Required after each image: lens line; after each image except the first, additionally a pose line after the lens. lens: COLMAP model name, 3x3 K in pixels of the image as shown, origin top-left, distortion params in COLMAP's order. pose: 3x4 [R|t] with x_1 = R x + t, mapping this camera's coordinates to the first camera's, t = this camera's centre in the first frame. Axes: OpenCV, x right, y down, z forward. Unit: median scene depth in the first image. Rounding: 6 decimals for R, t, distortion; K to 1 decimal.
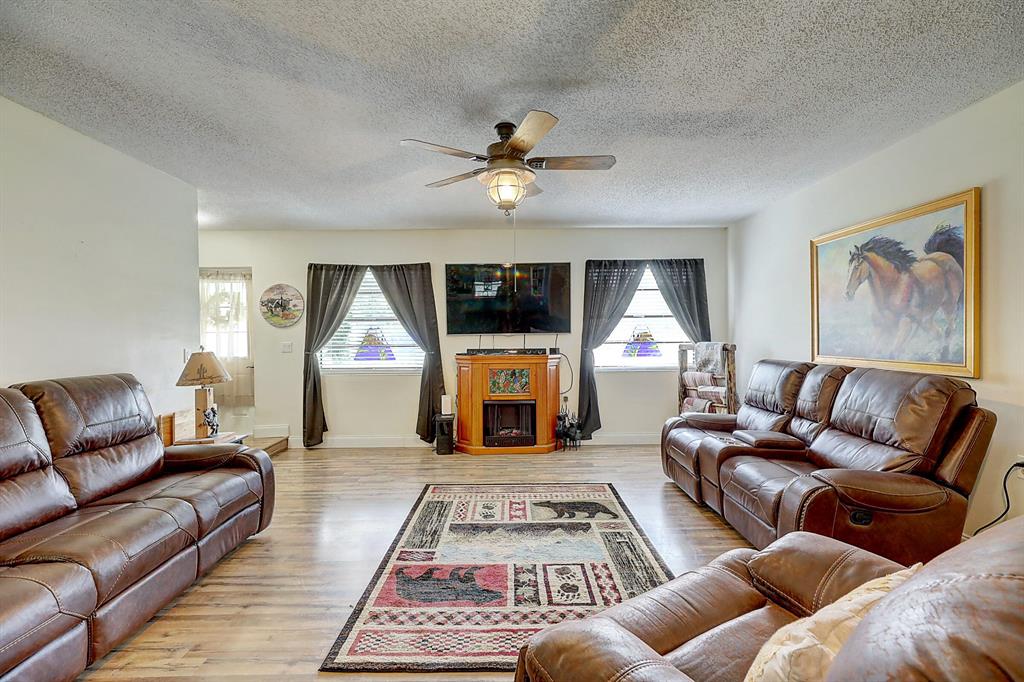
lens RADIAL K [[456.0, 0, 514.4], [0, 456.0, 338.6], [0, 0, 1]] dist [-0.000609, -0.000220]
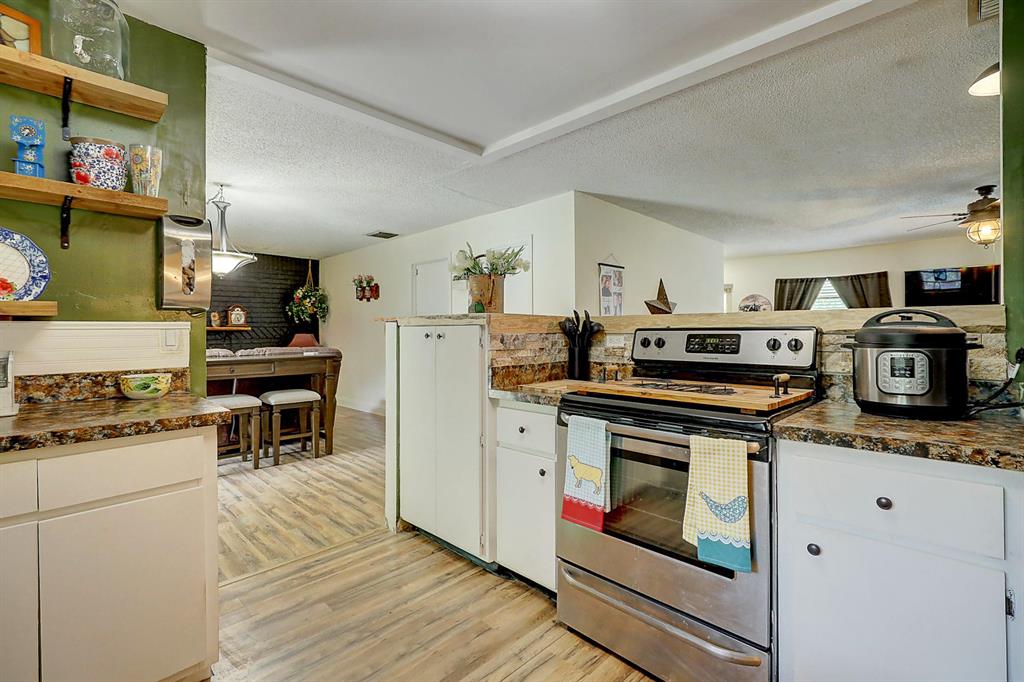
lens RADIAL K [[459.3, 0, 513.1], [0, 459.3, 333.5], [0, 0, 1]] dist [0.000211, -0.000310]
pose [[0.702574, 0.014279, -0.711467, -0.022769], [-0.013818, 0.999884, 0.006422, 0.007811], [0.711476, 0.005319, 0.702690, -0.931522]]
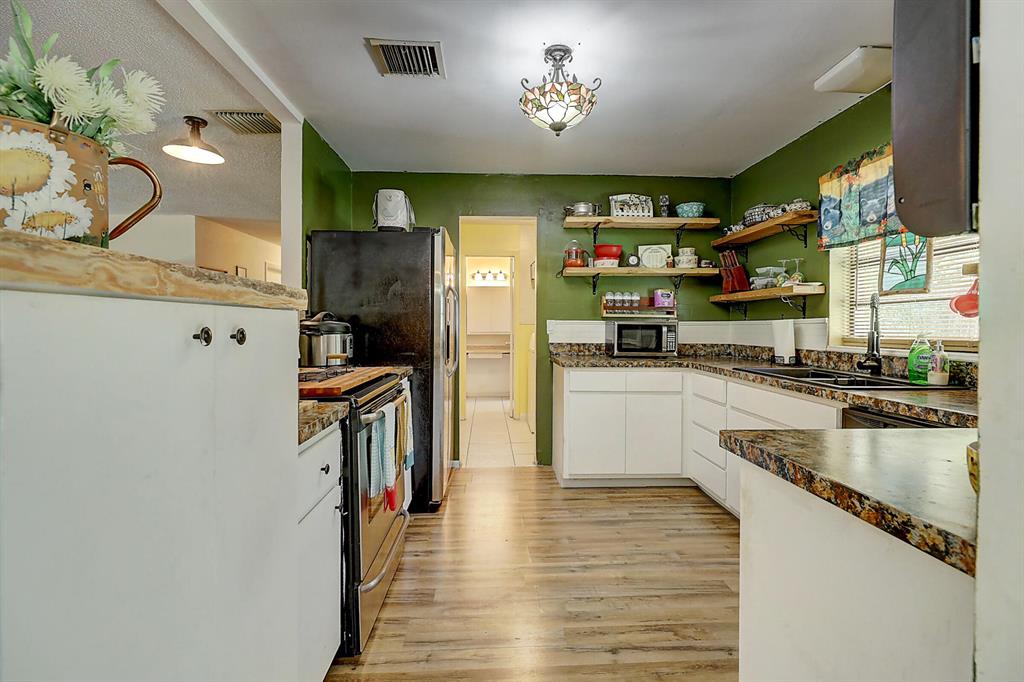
lens RADIAL K [[467.0, 0, 517.8], [0, 467.0, 327.3], [0, 0, 1]] dist [0.000091, -0.000102]
pose [[-0.044194, 0.007963, 0.998991, -0.910700], [0.007501, 0.999943, -0.007639, 0.017189], [-0.998995, 0.007155, -0.044251, -0.636902]]
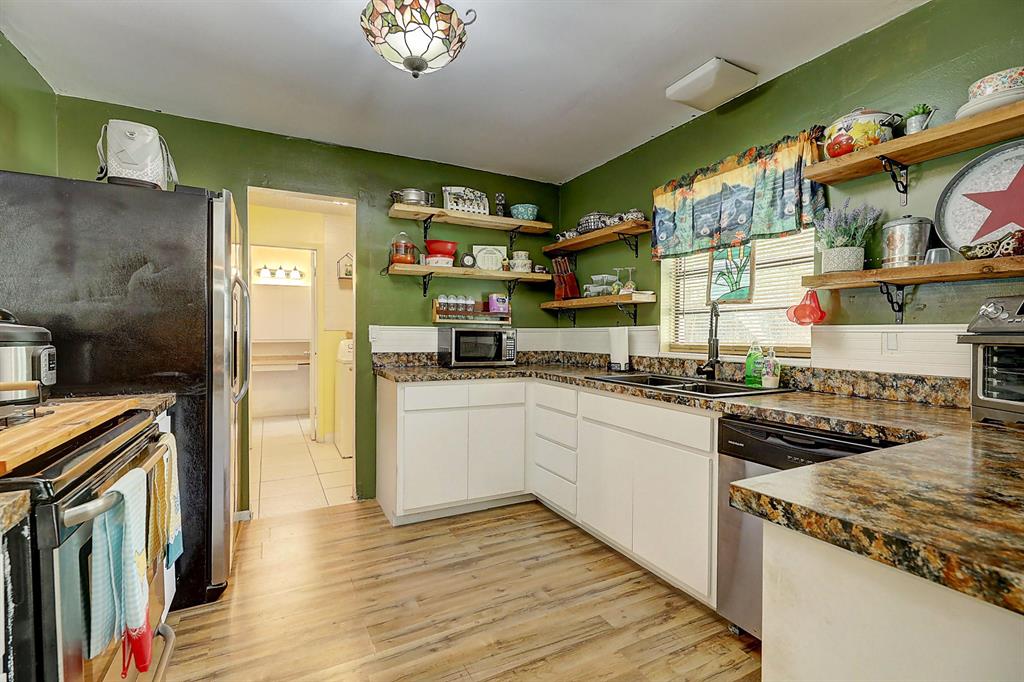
lens RADIAL K [[456.0, 0, 514.4], [0, 456.0, 338.6], [0, 0, 1]] dist [-0.000609, -0.000220]
pose [[-0.457903, -0.001947, 0.889000, -0.723613], [0.009127, 0.999935, 0.006890, 0.014299], [-0.888955, 0.011269, -0.457856, -0.593389]]
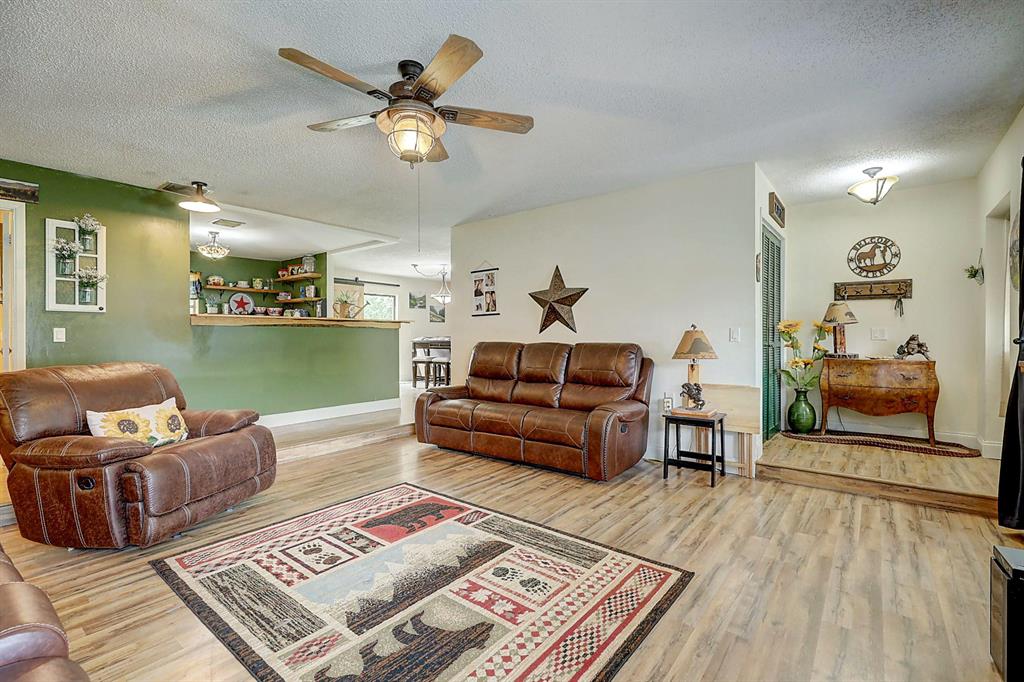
lens RADIAL K [[459.3, 0, 513.1], [0, 459.3, 333.5], [0, 0, 1]] dist [0.000211, -0.000310]
pose [[-0.631603, 0.009336, -0.775236, 0.469650], [0.004490, 0.999955, 0.008384, 0.028370], [0.775279, 0.001815, -0.631616, 1.475454]]
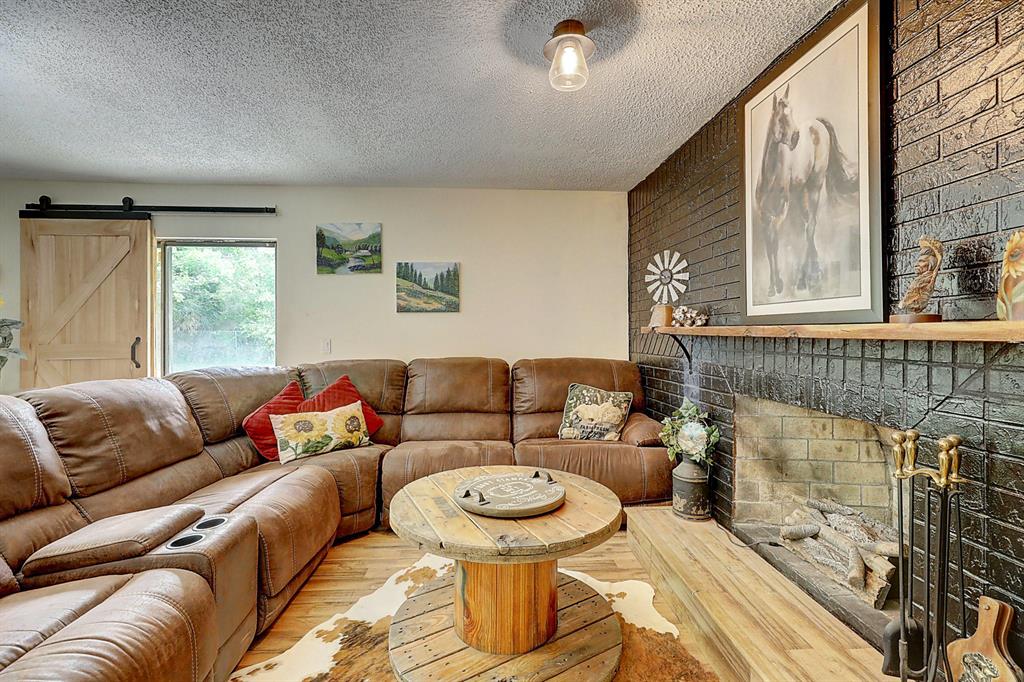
lens RADIAL K [[462.5, 0, 509.3], [0, 462.5, 328.3], [0, 0, 1]] dist [0.000140, 0.000025]
pose [[-0.998382, 0.018322, -0.053822, -2.132774], [0.018139, 0.999828, 0.003885, 0.008431], [0.053884, 0.002902, -0.998543, -0.086620]]
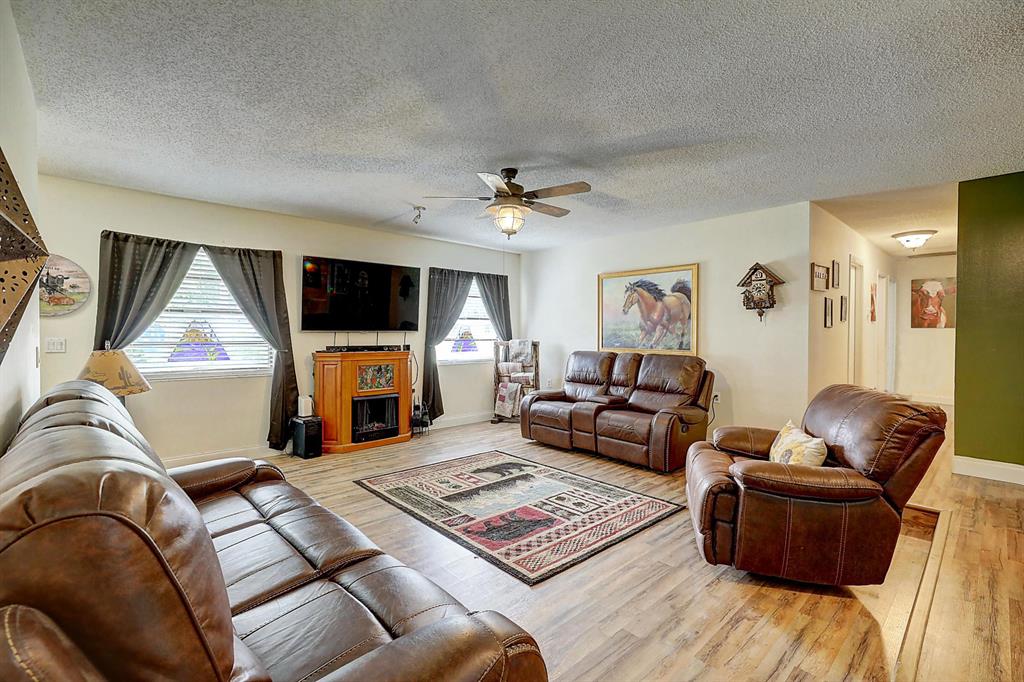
lens RADIAL K [[456.0, 0, 514.4], [0, 456.0, 338.6], [0, 0, 1]] dist [-0.000609, -0.000220]
pose [[0.740872, 0.004598, 0.671631, -0.752400], [-0.005874, 0.999983, -0.000366, 0.007786], [-0.671621, -0.003674, 0.740886, 0.032718]]
